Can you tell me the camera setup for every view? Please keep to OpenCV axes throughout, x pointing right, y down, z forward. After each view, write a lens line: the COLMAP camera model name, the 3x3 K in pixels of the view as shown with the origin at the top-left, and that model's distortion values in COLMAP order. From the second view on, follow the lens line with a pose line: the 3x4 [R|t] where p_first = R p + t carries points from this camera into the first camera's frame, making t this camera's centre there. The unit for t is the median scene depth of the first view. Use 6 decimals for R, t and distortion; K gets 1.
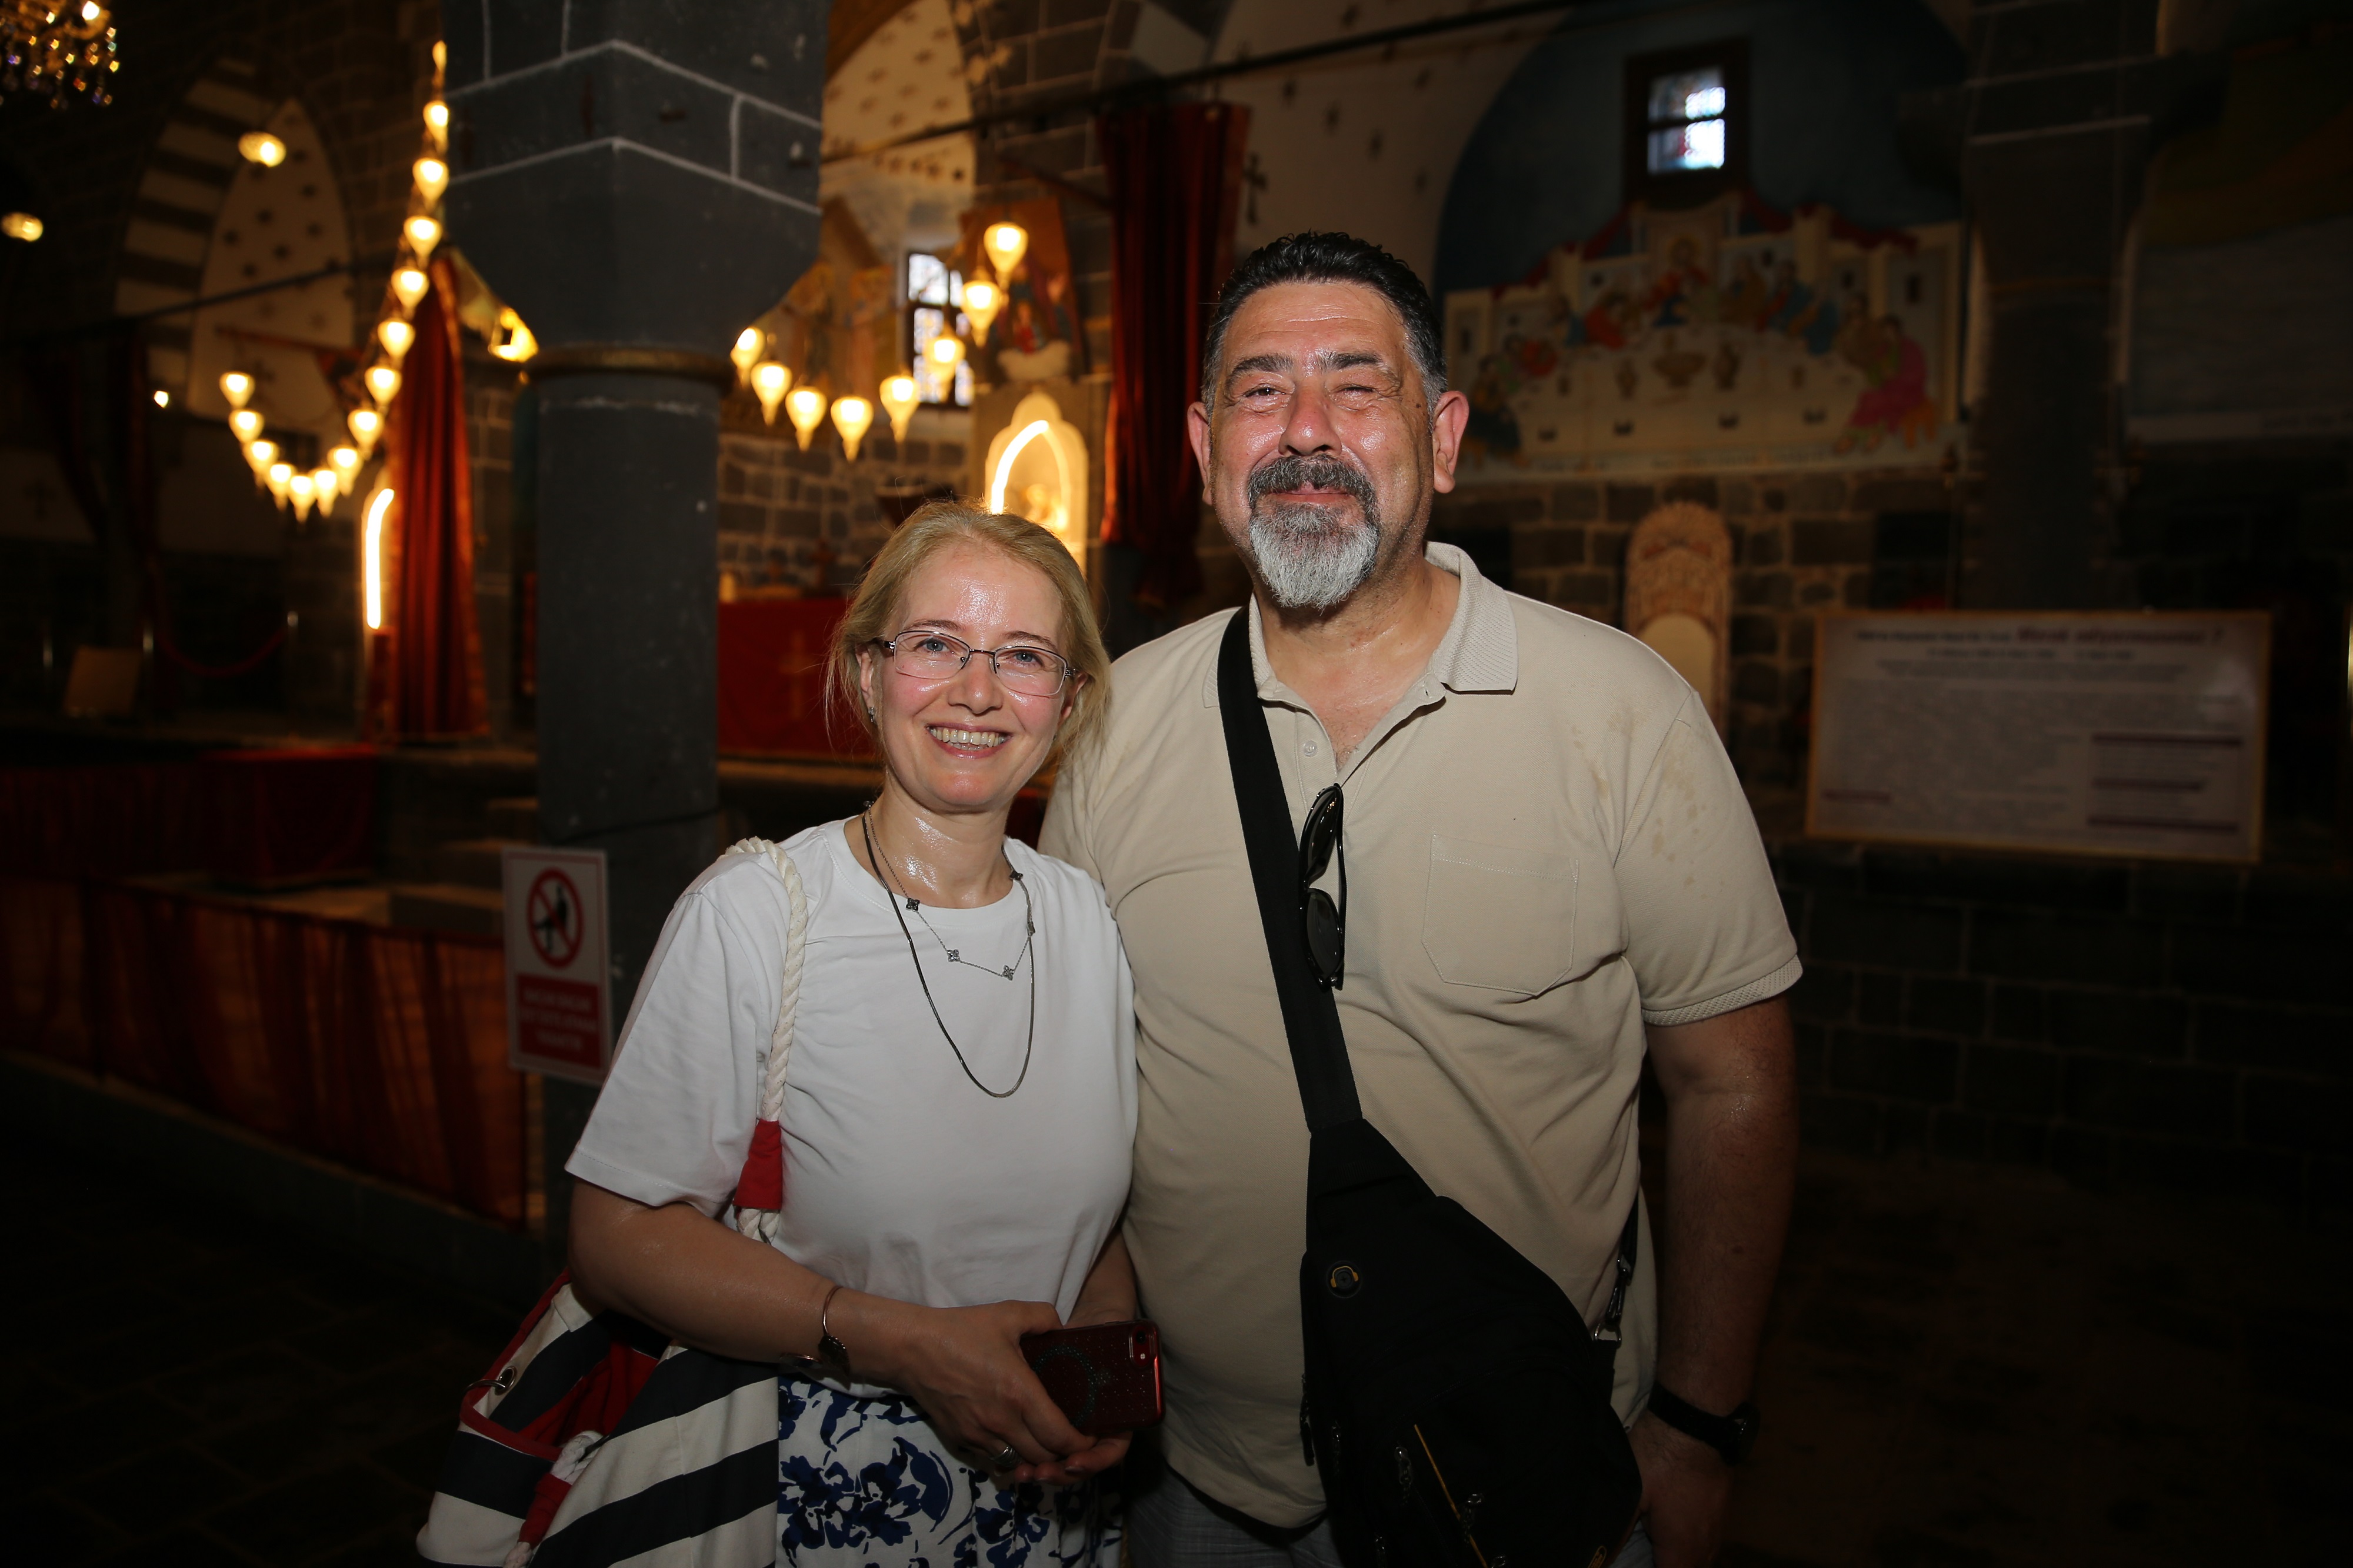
lens RADIAL K [[1599.3, 0, 1181.3], [0, 1599.3, 775.1], [0, 0, 1]] dist [-0.044435, 0.005625]
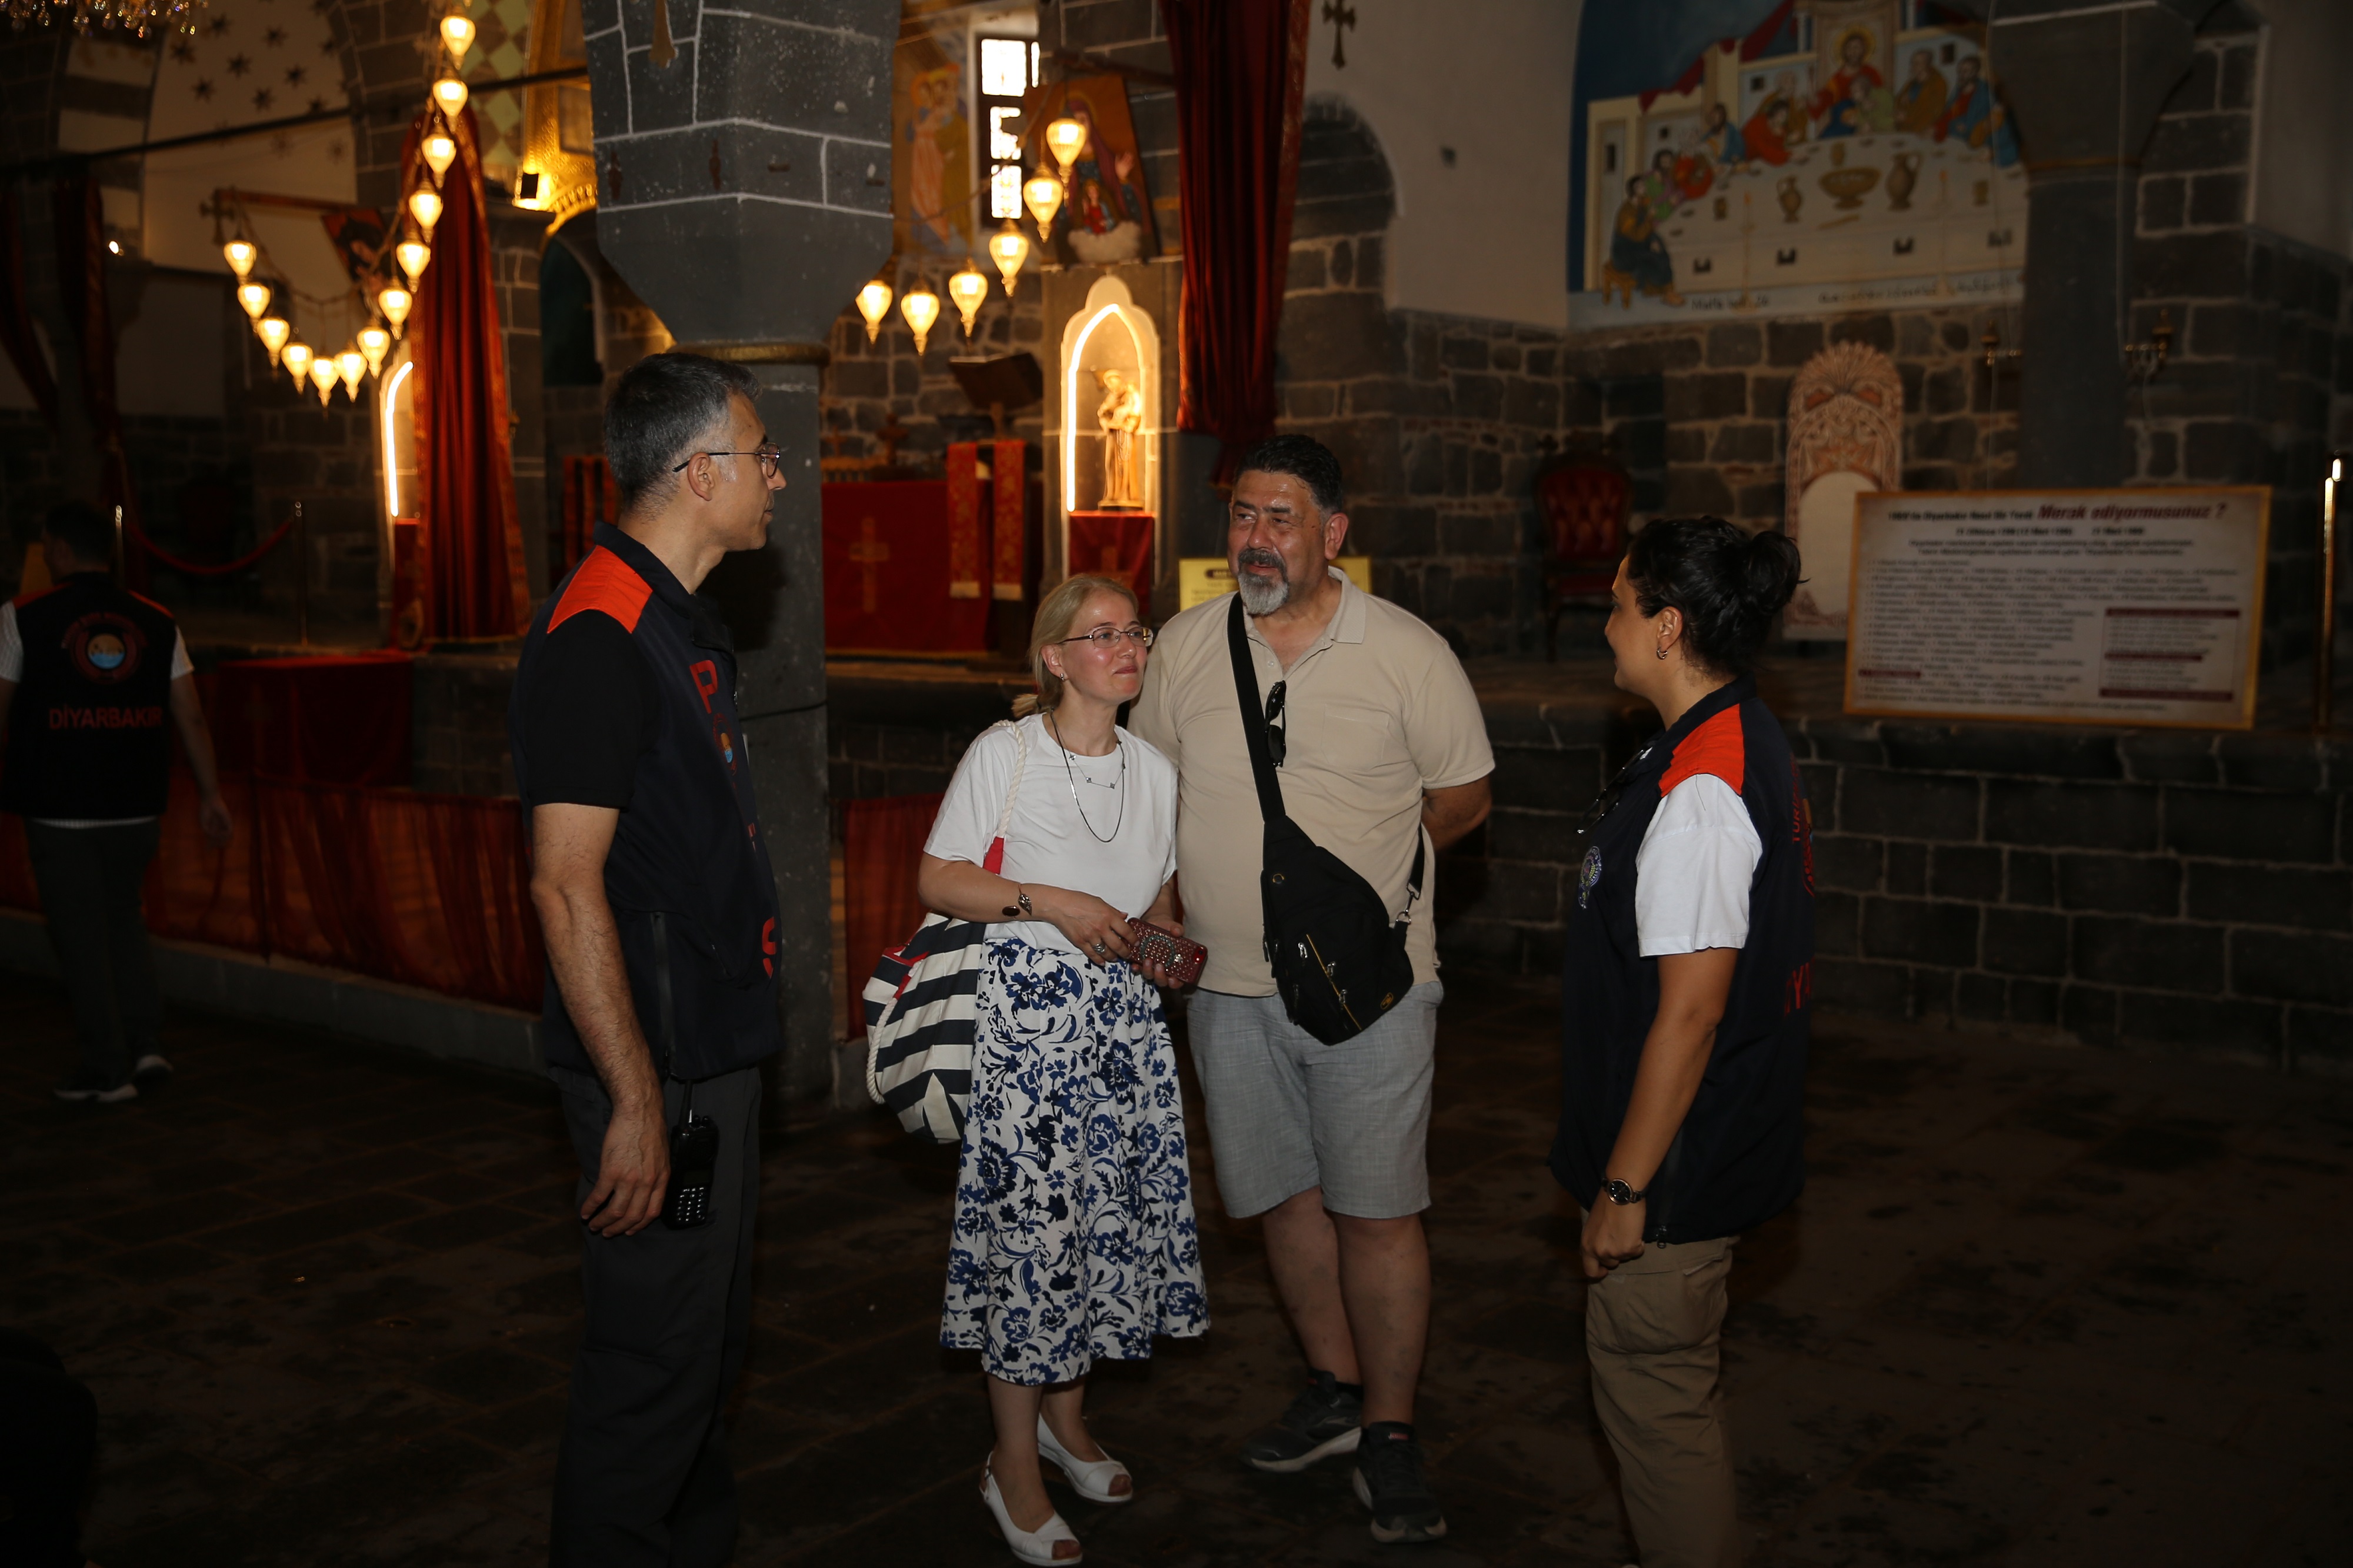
lens RADIAL K [[2364.8, 0, 1179.9], [0, 2364.8, 781.8], [0, 0, 1]] dist [0.090427, 0.000000]
pose [[0.994949, -0.015833, -0.099129, 0.077750], [0.020686, 0.998628, 0.048117, -0.000253], [0.098231, -0.049924, 0.993911, -0.380213]]
